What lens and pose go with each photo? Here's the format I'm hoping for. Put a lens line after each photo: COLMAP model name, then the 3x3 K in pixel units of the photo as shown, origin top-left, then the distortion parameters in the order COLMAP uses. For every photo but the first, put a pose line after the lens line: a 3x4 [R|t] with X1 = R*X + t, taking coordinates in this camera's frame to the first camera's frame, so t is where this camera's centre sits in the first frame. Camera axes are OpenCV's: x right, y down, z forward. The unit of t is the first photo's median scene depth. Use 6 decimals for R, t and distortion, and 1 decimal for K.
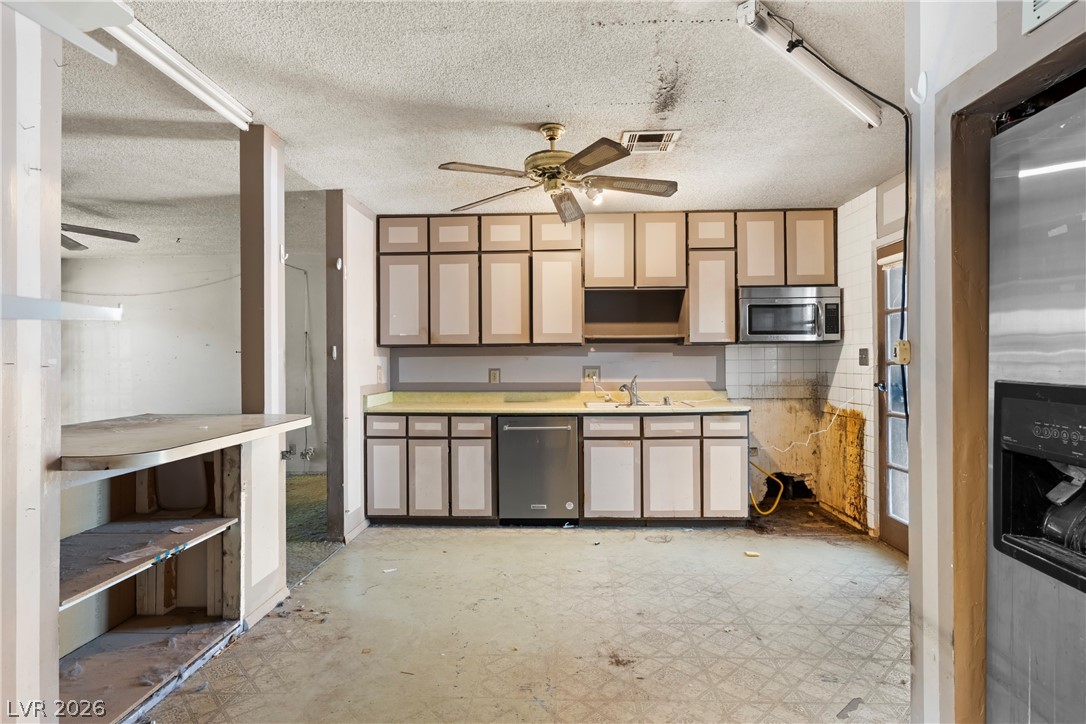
lens RADIAL K [[556.6, 0, 543.0], [0, 556.6, 362.0], [0, 0, 1]] dist [-0.000442, -0.000009]
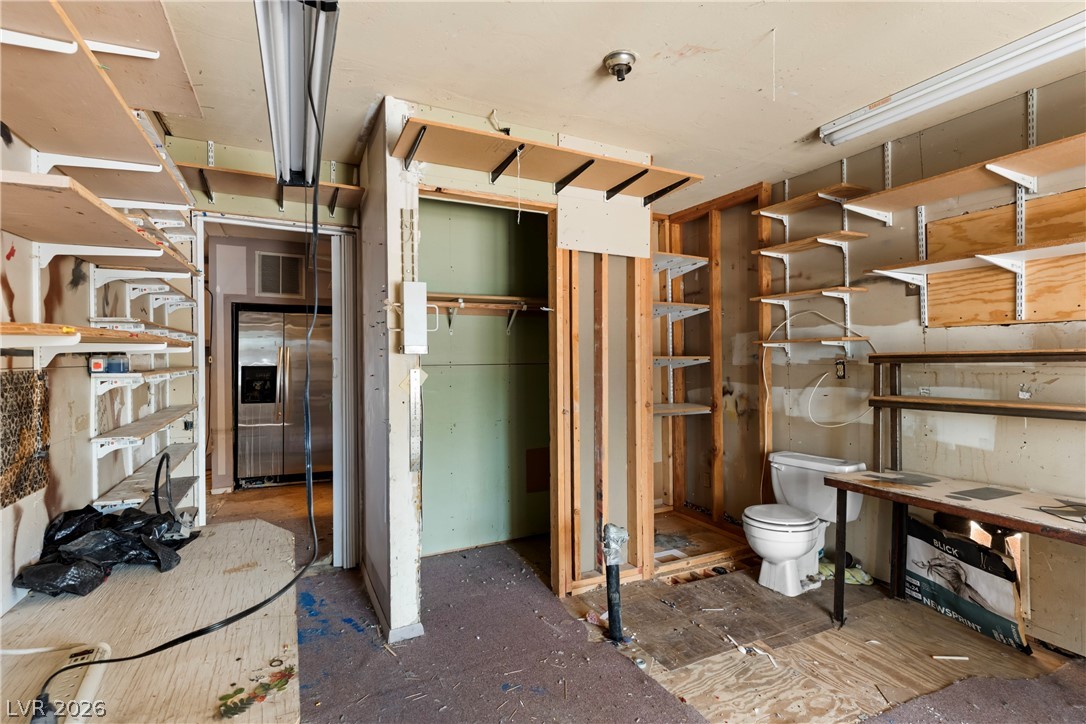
lens RADIAL K [[513.2, 0, 543.1], [0, 513.2, 359.5], [0, 0, 1]] dist [0.001203, 0.000482]
pose [[-0.476205, 0.004836, 0.879321, -1.492054], [0.008528, 0.999963, -0.000881, 0.001569], [-0.879293, 0.007079, -0.476228, 0.313842]]
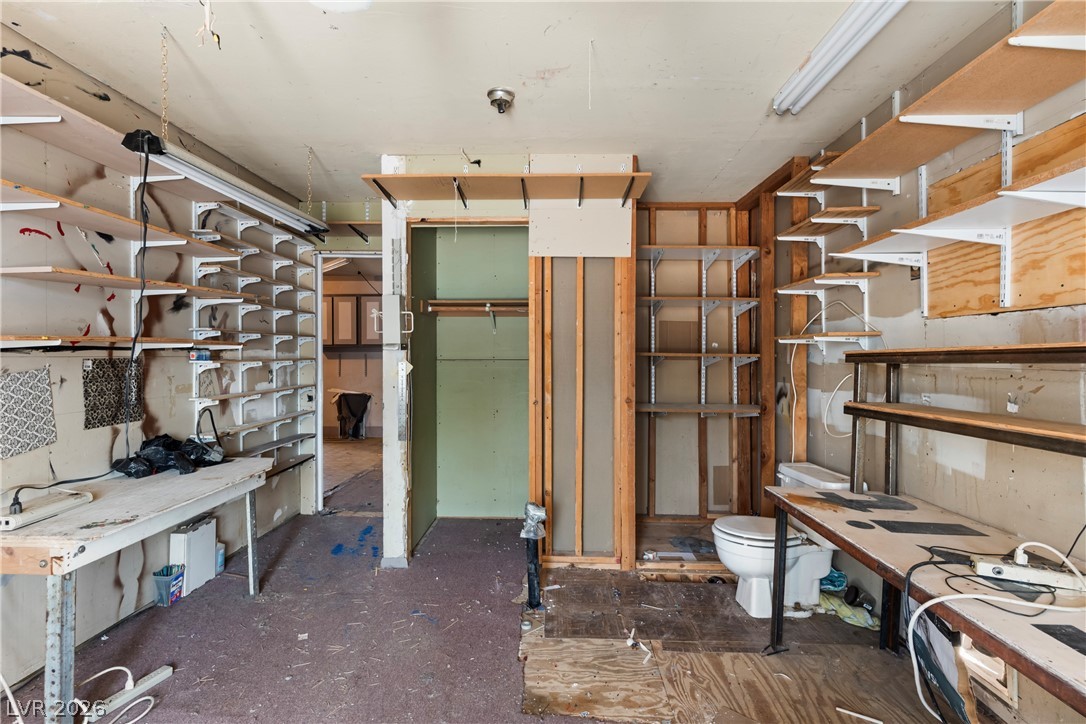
lens RADIAL K [[513.2, 0, 543.1], [0, 513.2, 359.5], [0, 0, 1]] dist [0.001203, 0.000482]
pose [[-0.008713, -0.003174, 0.999957, -1.711399], [-0.001616, 0.999994, 0.003160, 0.005426], [-0.999961, -0.001589, -0.008718, -0.125117]]
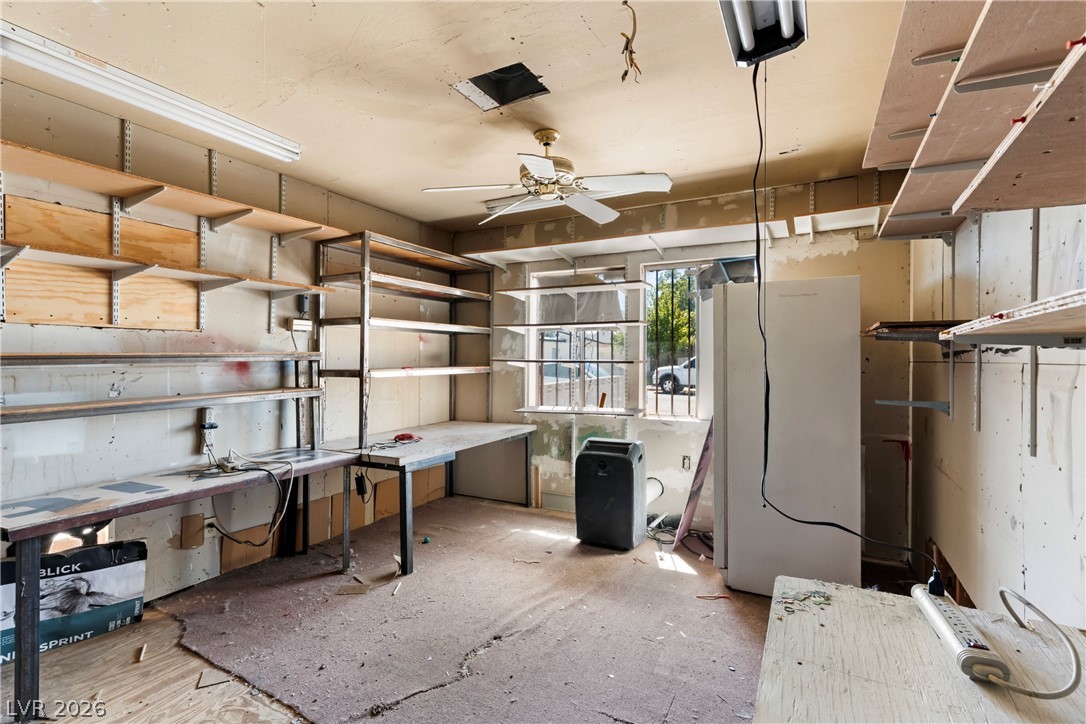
lens RADIAL K [[510.5, 0, 546.2], [0, 510.5, 359.6], [0, 0, 1]] dist [0.003047, 0.000727]
pose [[-0.429143, 0.005174, -0.903222, -0.760790], [-0.002078, 0.999975, 0.006715, -0.002067], [0.903234, 0.004759, -0.429122, 0.308115]]
